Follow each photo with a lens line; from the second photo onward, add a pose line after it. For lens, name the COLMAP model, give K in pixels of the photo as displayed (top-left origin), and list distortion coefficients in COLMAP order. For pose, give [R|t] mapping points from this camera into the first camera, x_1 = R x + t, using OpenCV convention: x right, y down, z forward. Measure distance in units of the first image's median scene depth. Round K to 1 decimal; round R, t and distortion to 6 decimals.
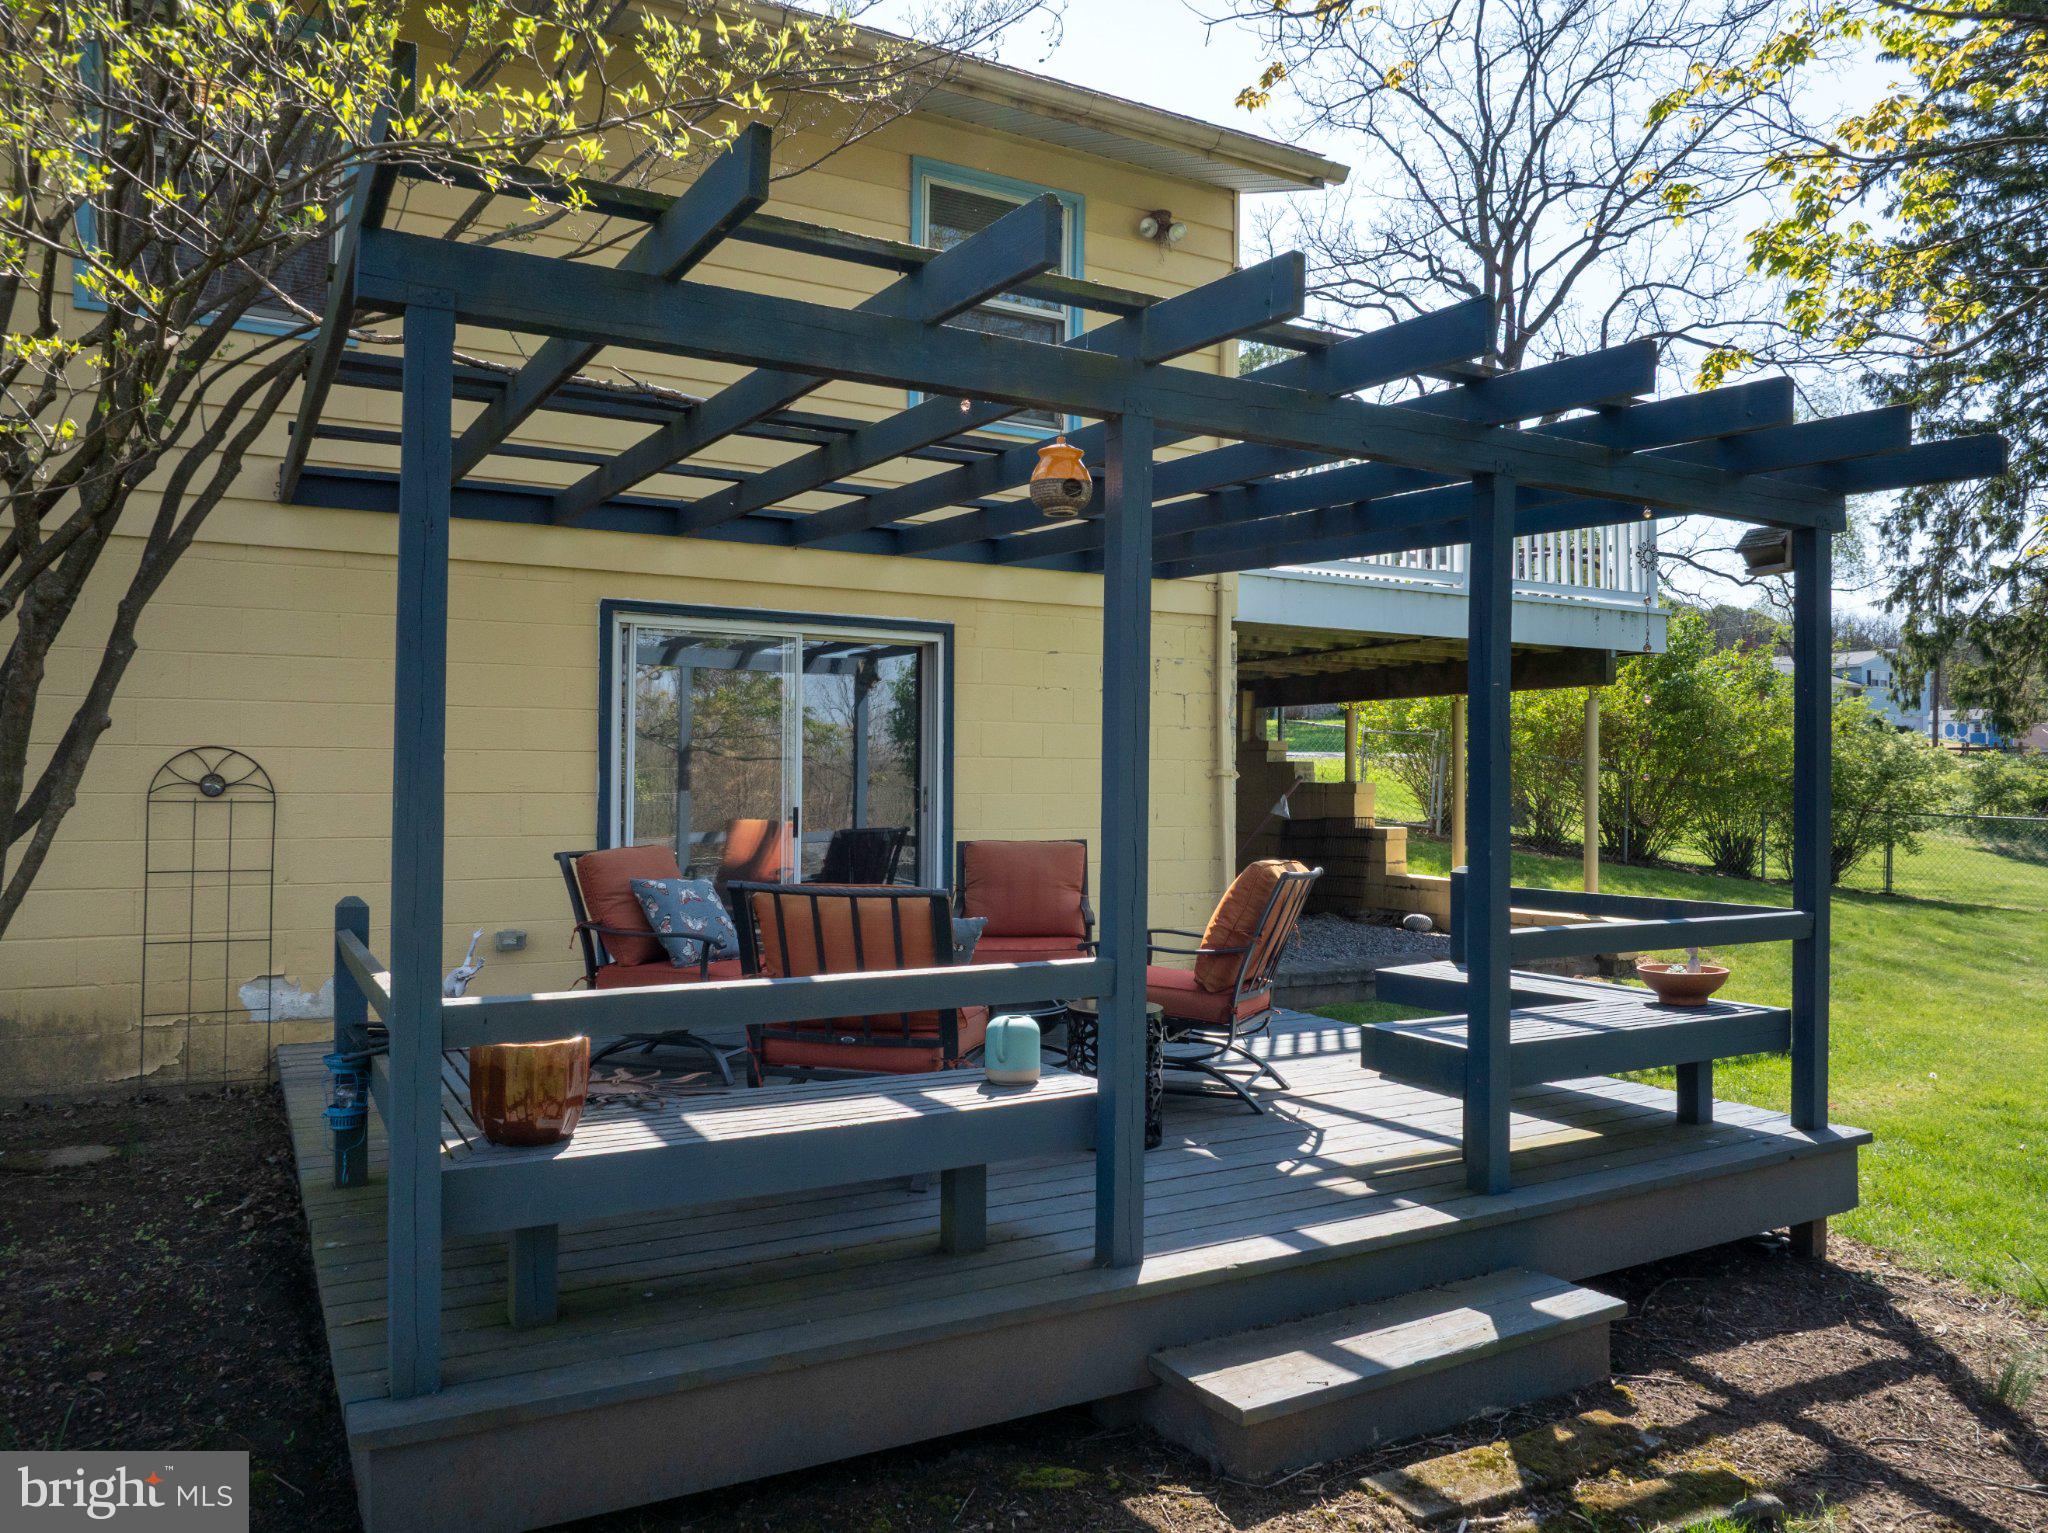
lens RADIAL K [[1420.6, 0, 1024.0], [0, 1420.6, 766.5], [0, 0, 1]] dist [-0.035572, 0.000232]
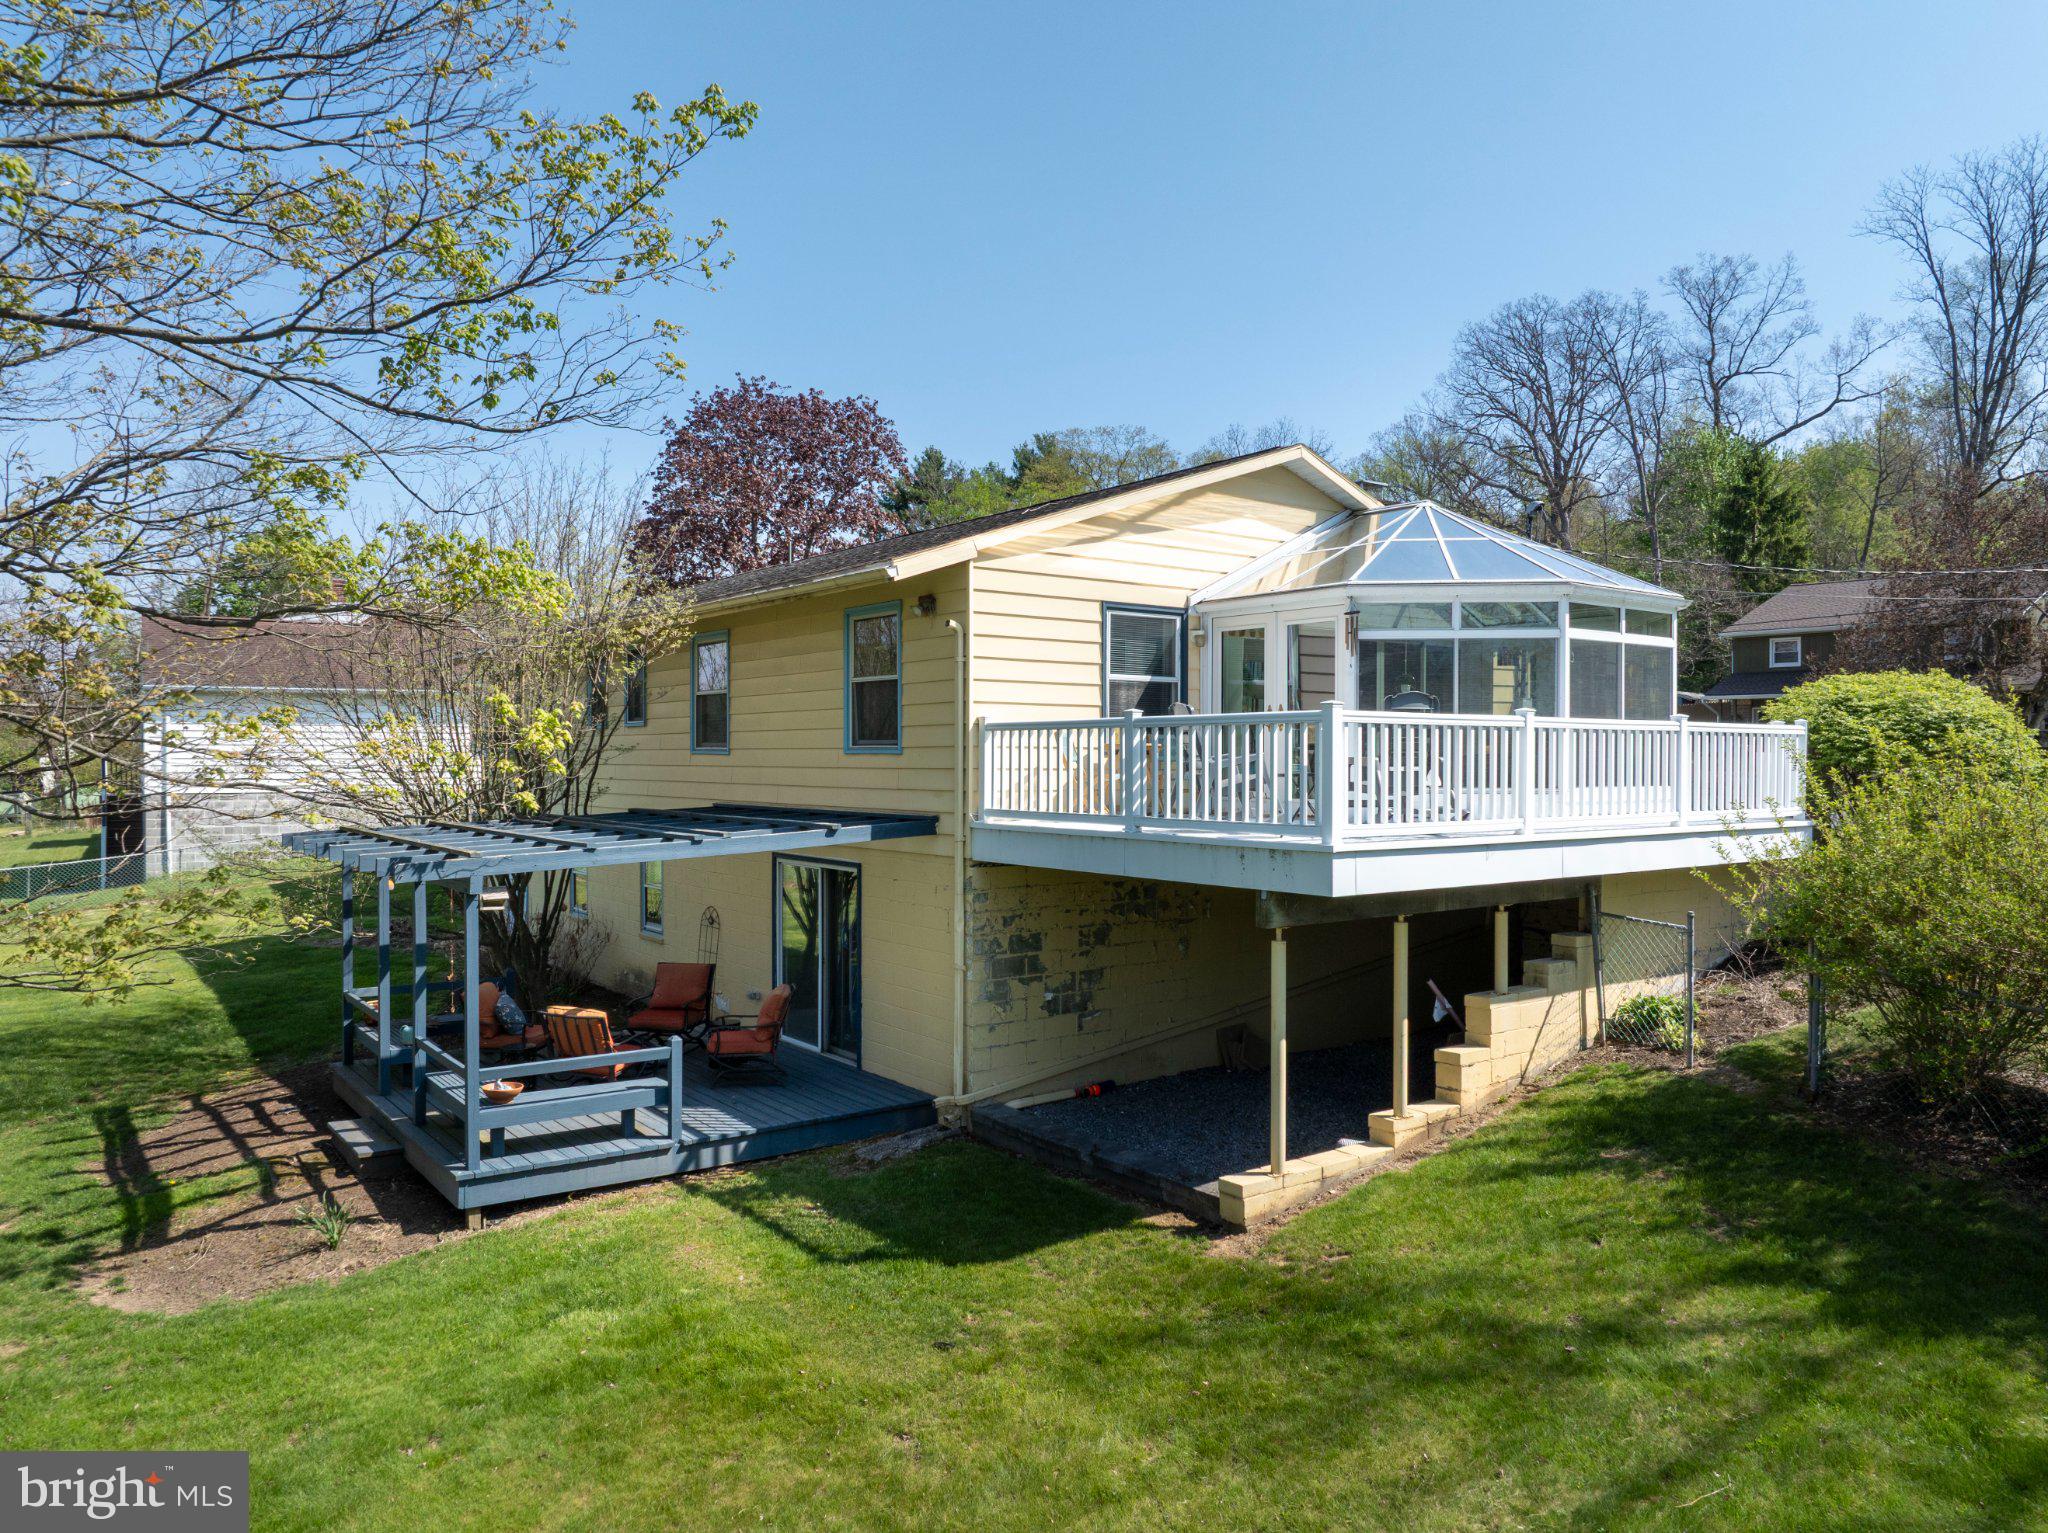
lens RADIAL K [[1436.4, 0, 1036.3], [0, 1436.4, 770.3], [0, 0, 1]] dist [-0.023188, 0.003272]
pose [[0.145476, 0.008541, -0.989325, 3.616060], [0.009188, 0.999908, 0.009983, -0.473891], [0.989319, -0.010543, 0.145384, 1.938249]]
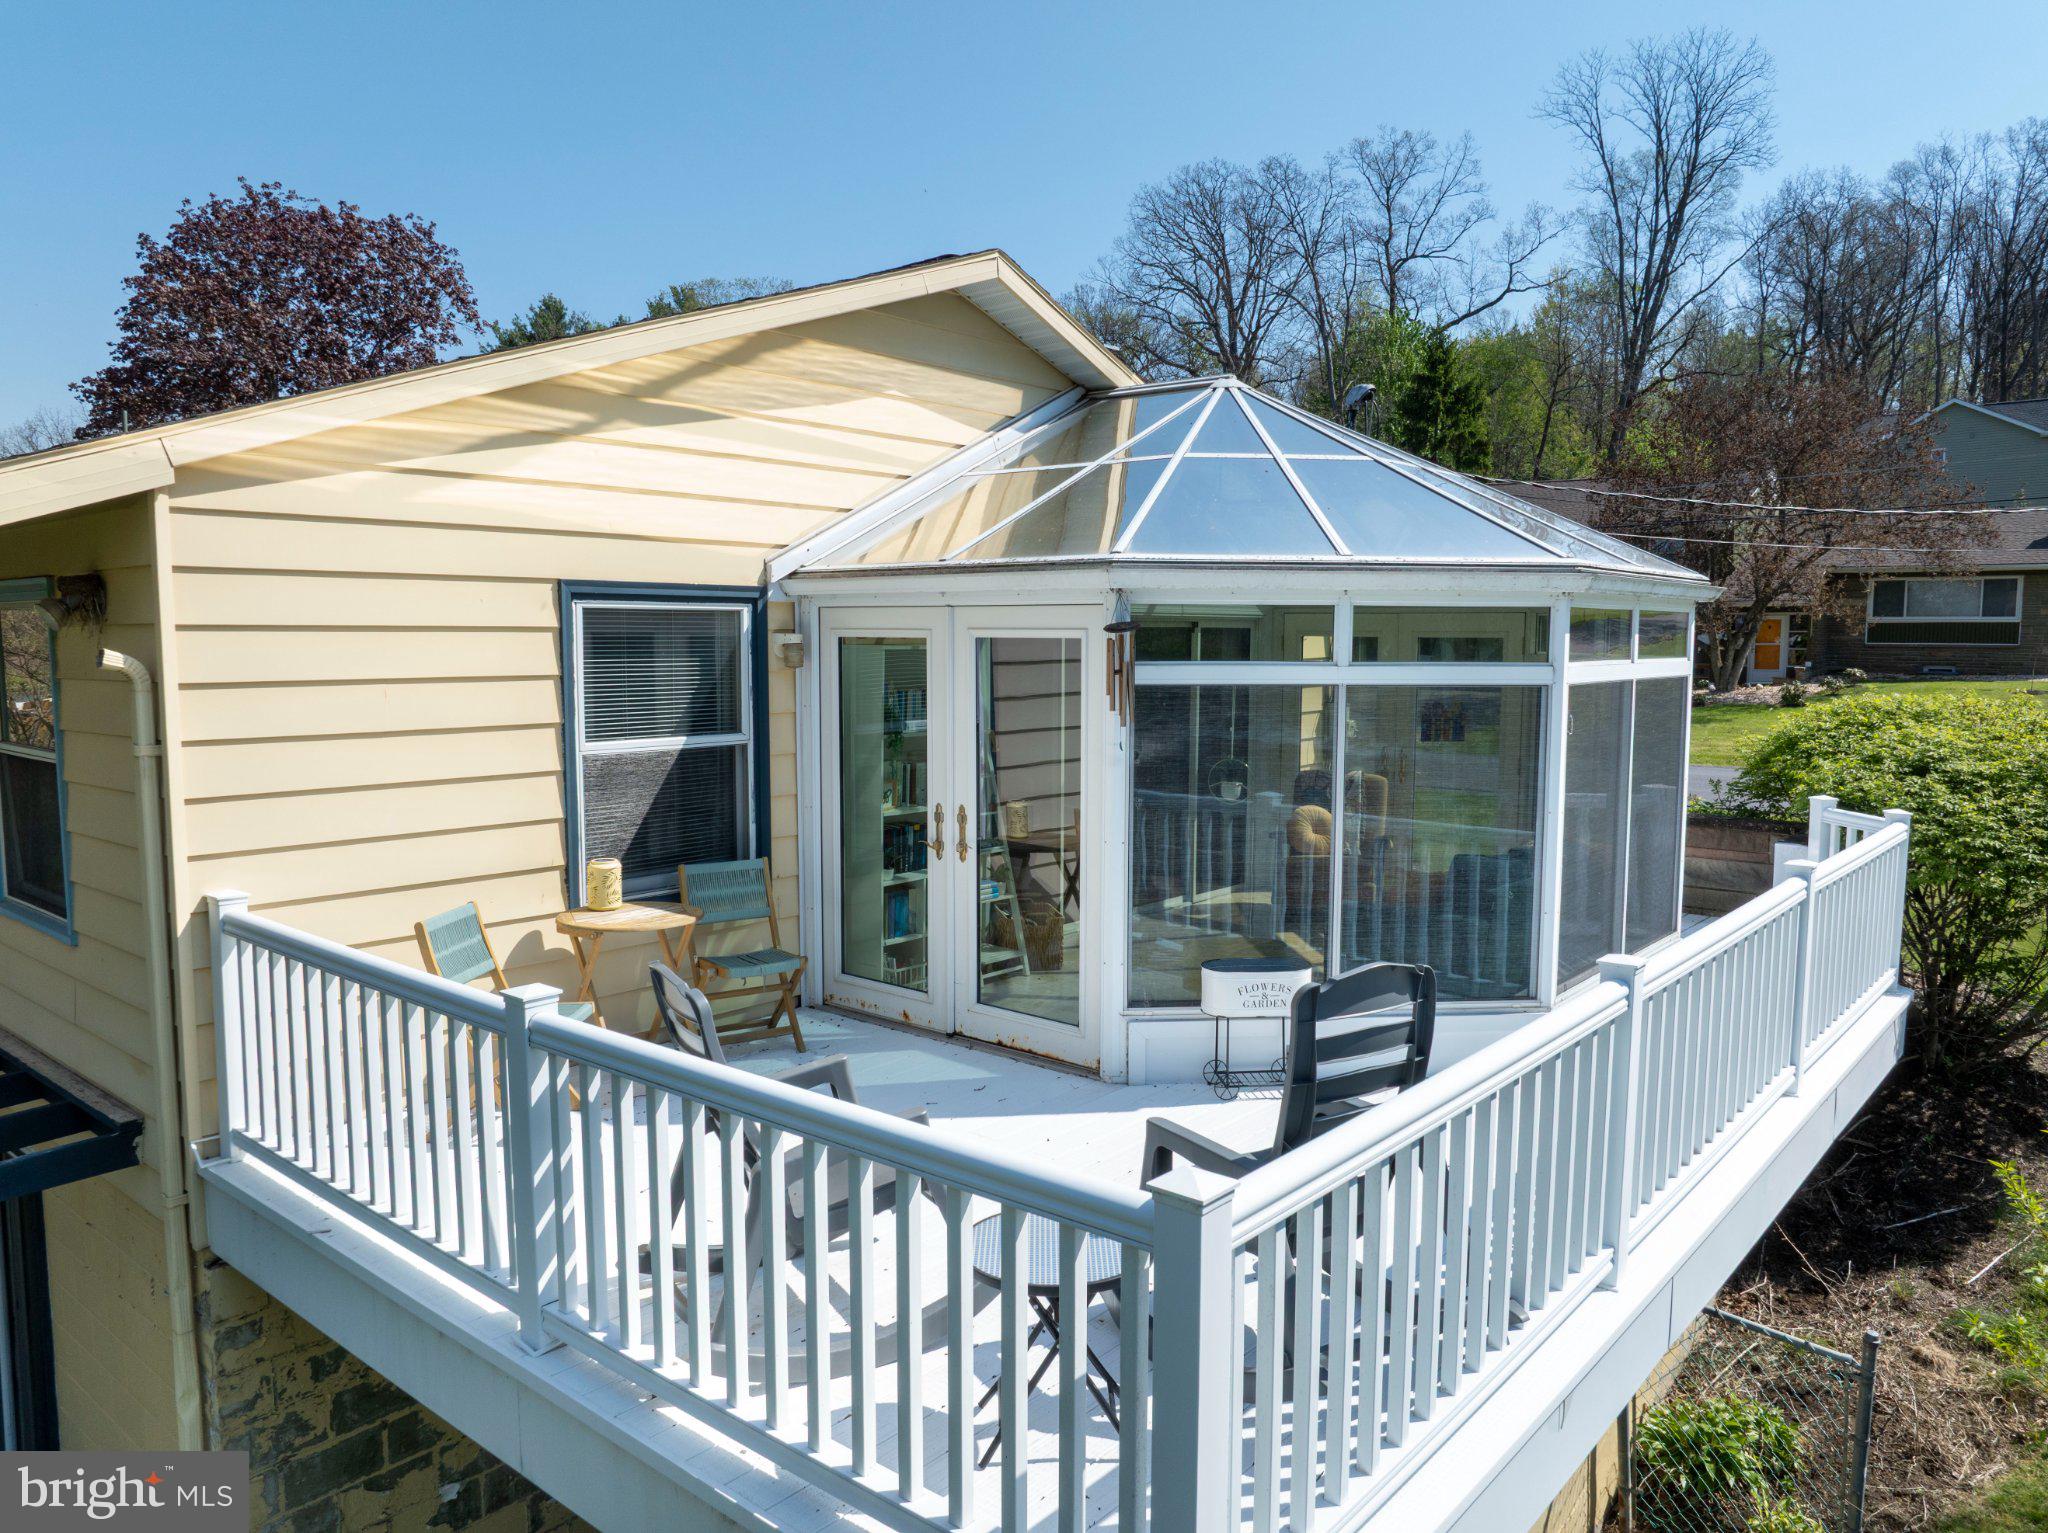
lens RADIAL K [[1444.3, 0, 1024.0], [0, 1444.3, 766.5], [0, 0, 1]] dist [-0.010586, -0.050706]
pose [[0.359824, 0.084901, -0.929149, 1.775000], [0.008888, 0.995494, 0.094405, -0.797155], [0.932978, -0.042227, 0.357448, 2.522495]]
